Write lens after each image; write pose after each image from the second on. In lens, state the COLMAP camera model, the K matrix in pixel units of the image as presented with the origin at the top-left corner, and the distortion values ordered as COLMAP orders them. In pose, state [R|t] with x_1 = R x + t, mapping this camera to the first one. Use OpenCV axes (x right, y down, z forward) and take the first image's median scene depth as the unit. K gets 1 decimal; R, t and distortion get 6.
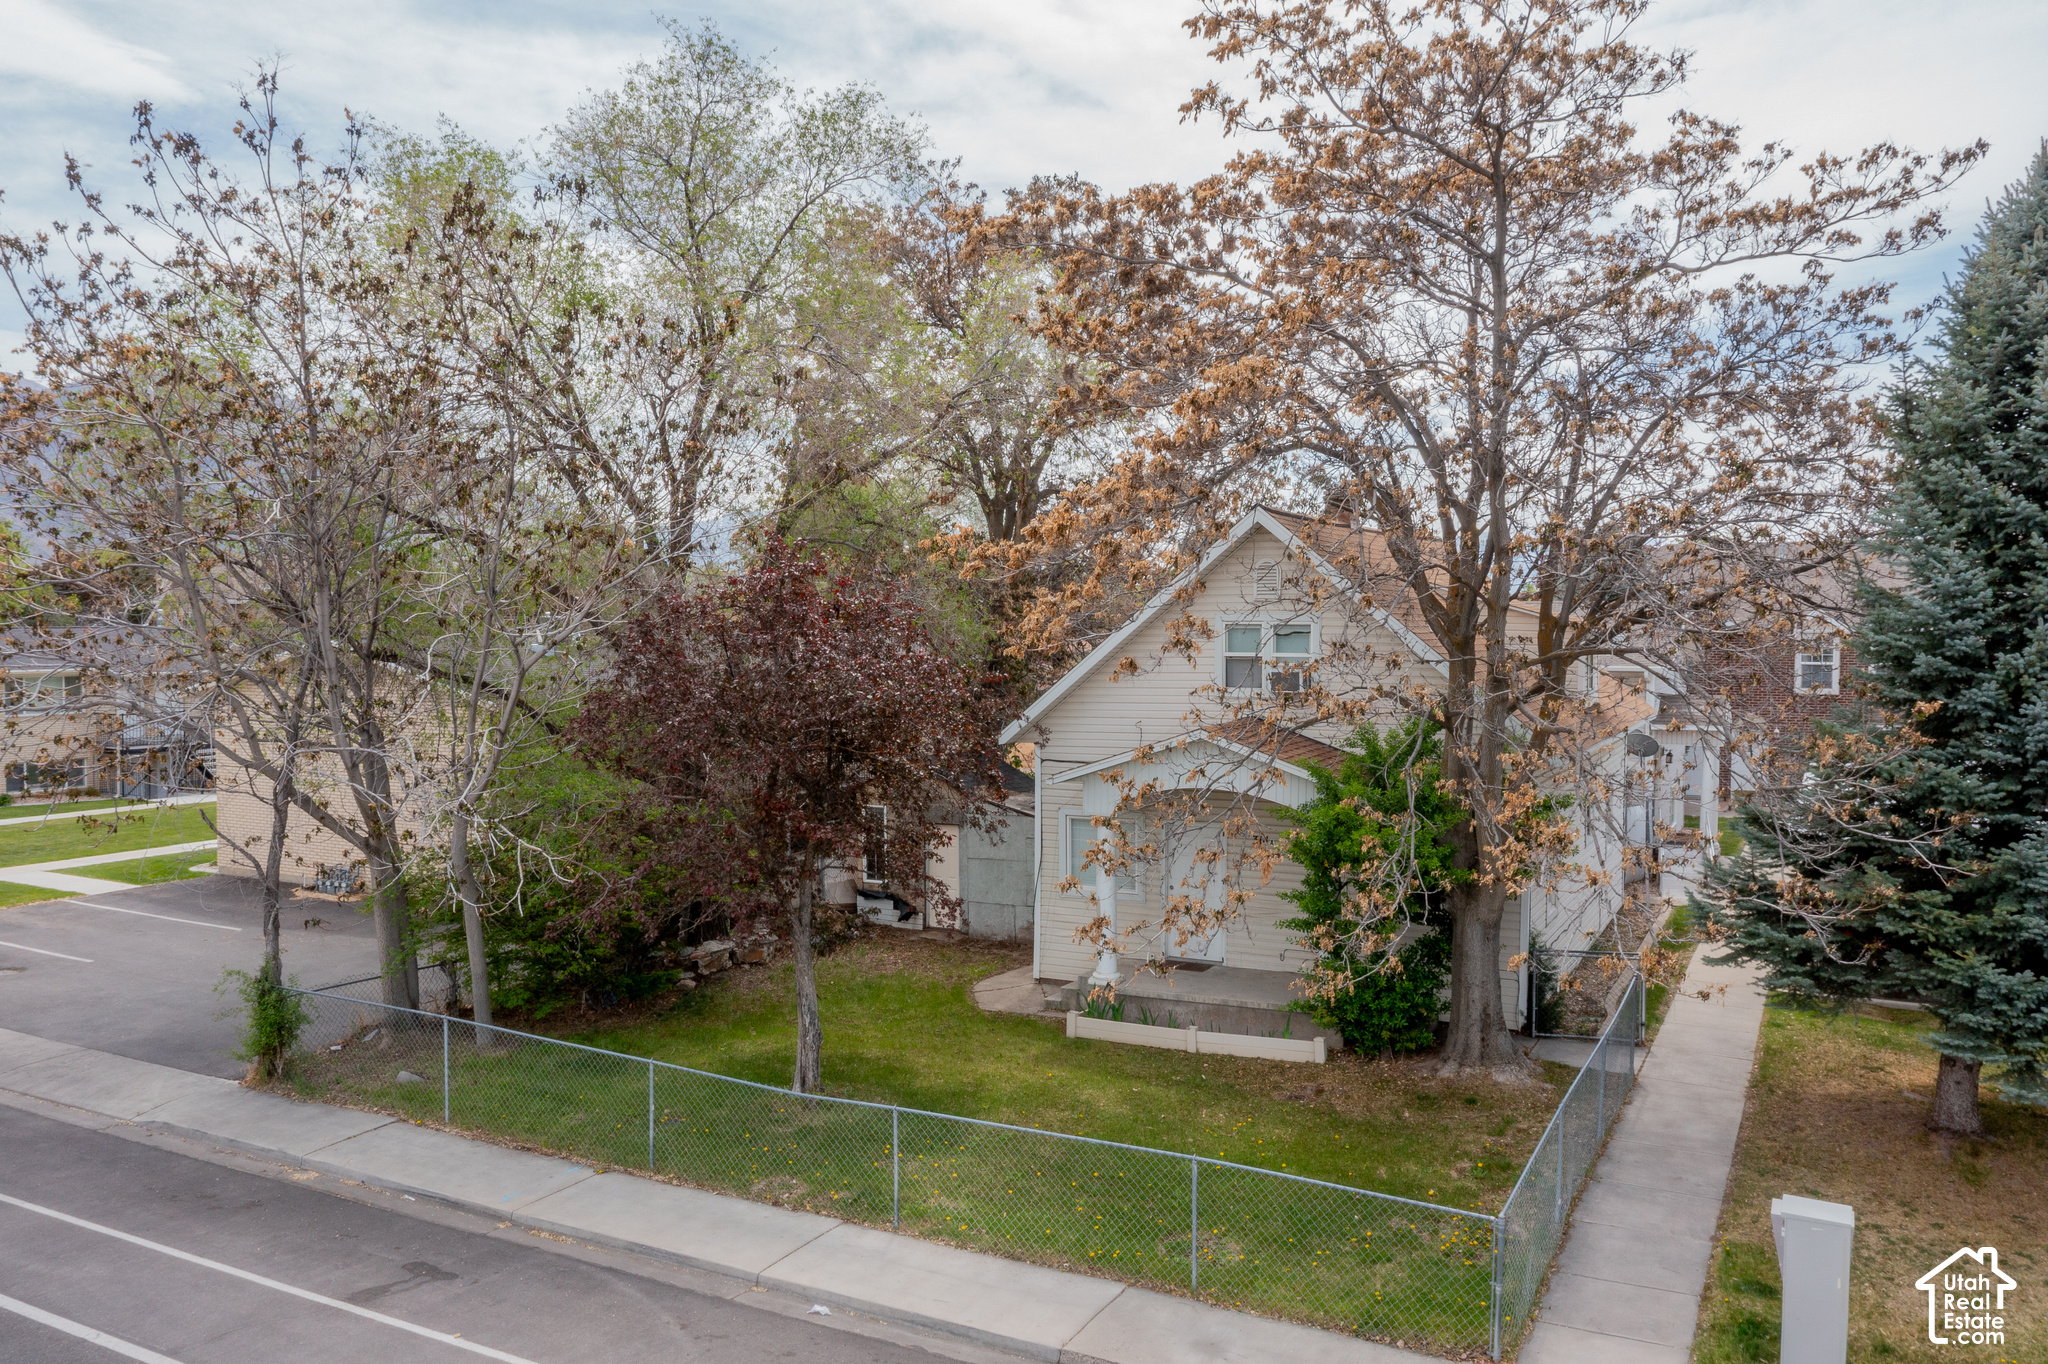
lens RADIAL K [[1602.7, 0, 996.1], [0, 1602.7, 683.7], [0, 0, 1]] dist [-0.008204, 0.008072]
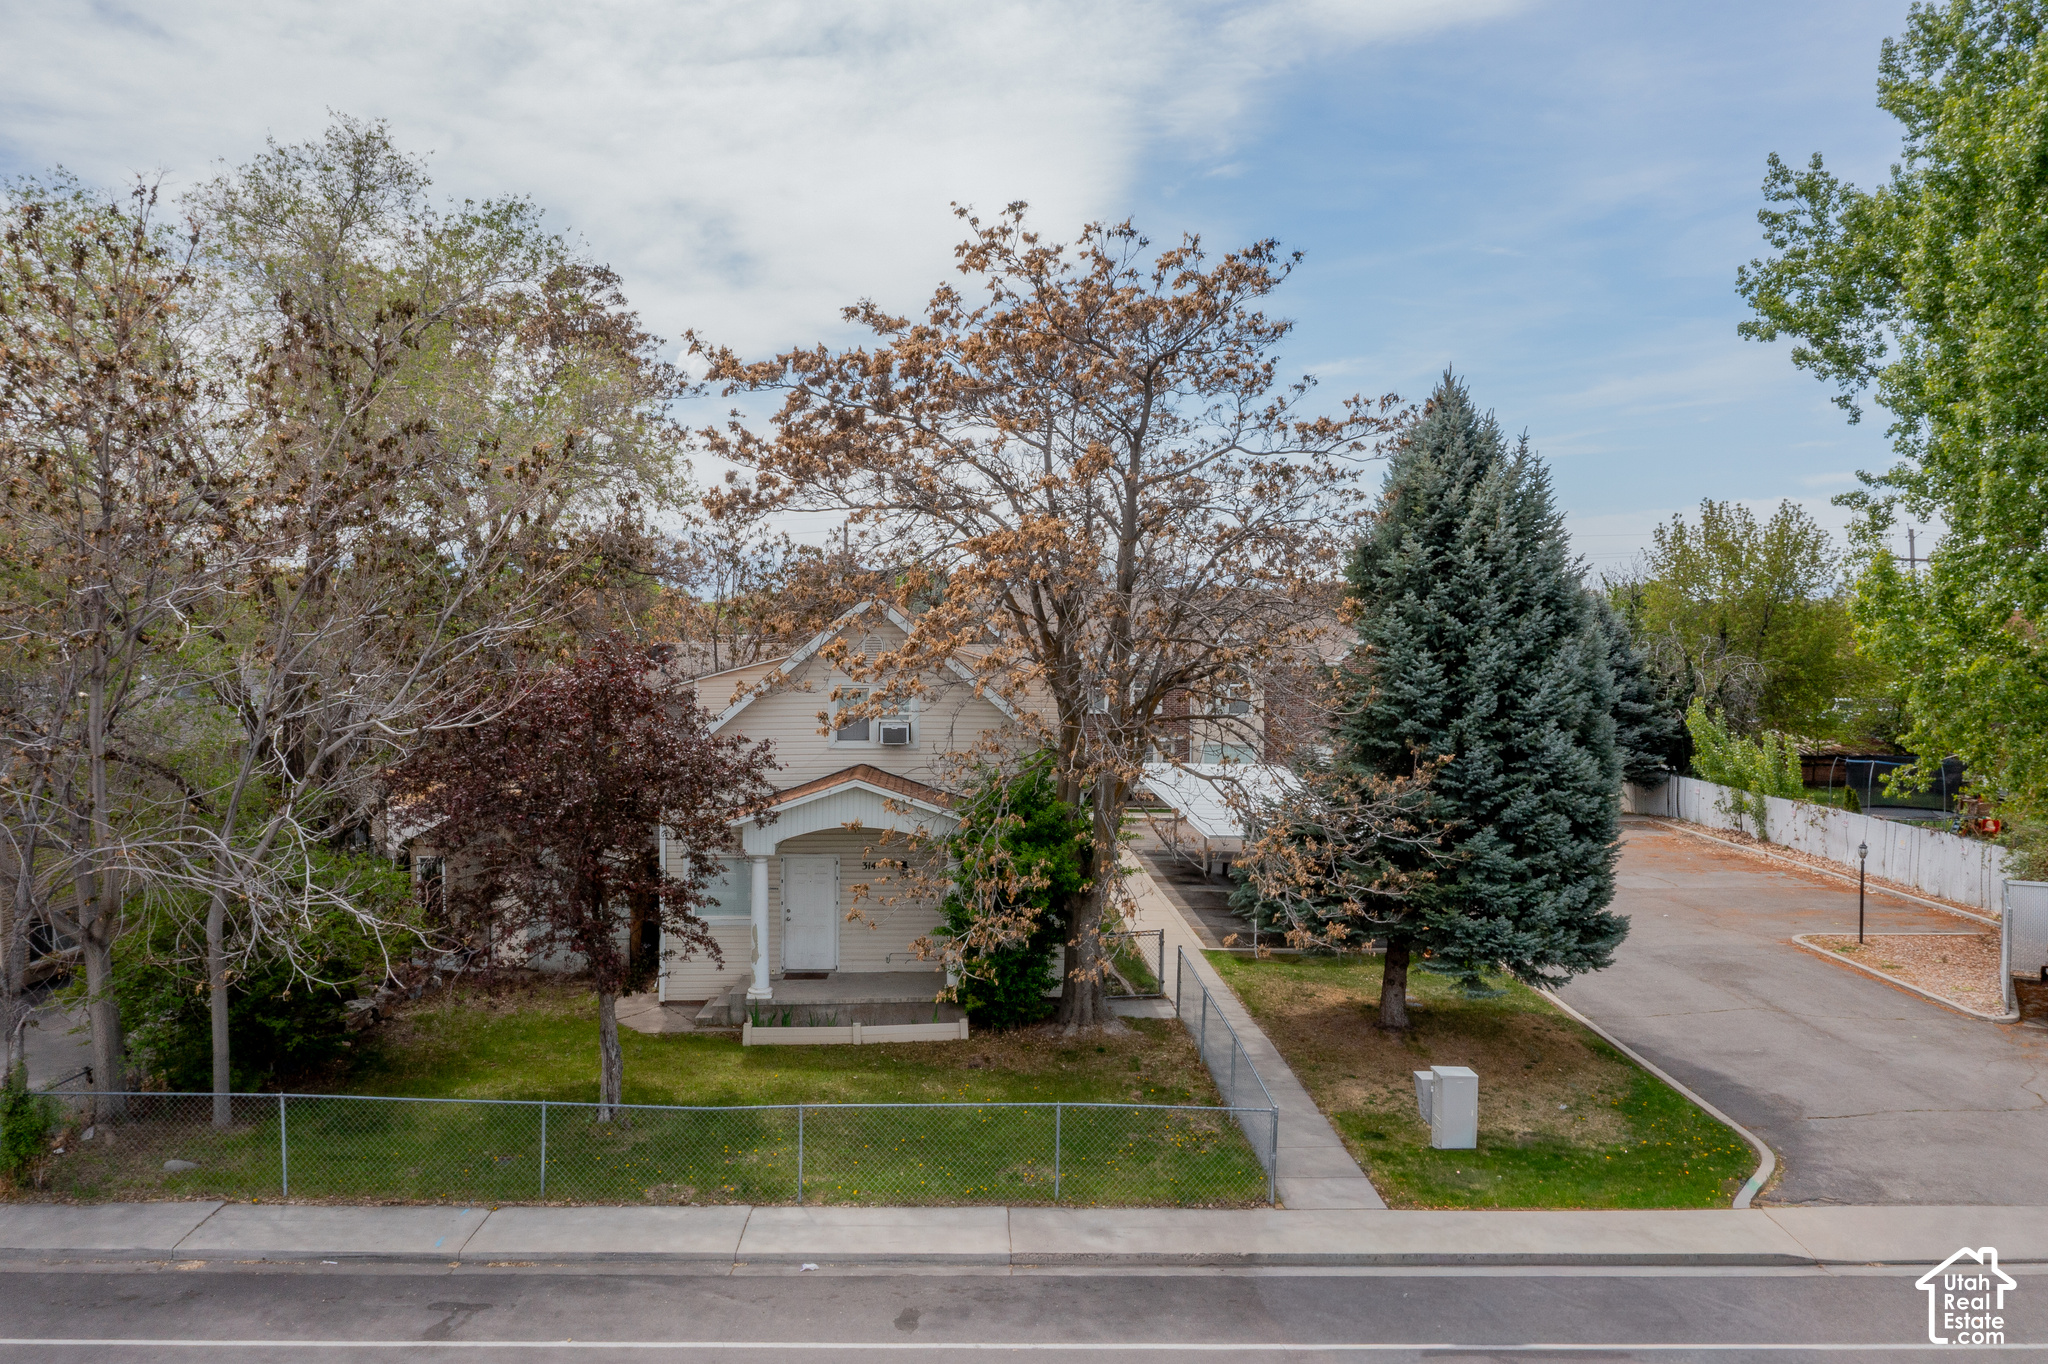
lens RADIAL K [[1602.7, 0, 996.1], [0, 1602.7, 683.7], [0, 0, 1]] dist [-0.008204, 0.008072]
pose [[0.871065, -0.015948, 0.490908, -0.480882], [0.016796, 0.999855, 0.002679, -0.057814], [-0.490880, 0.005912, 0.871207, -0.145027]]
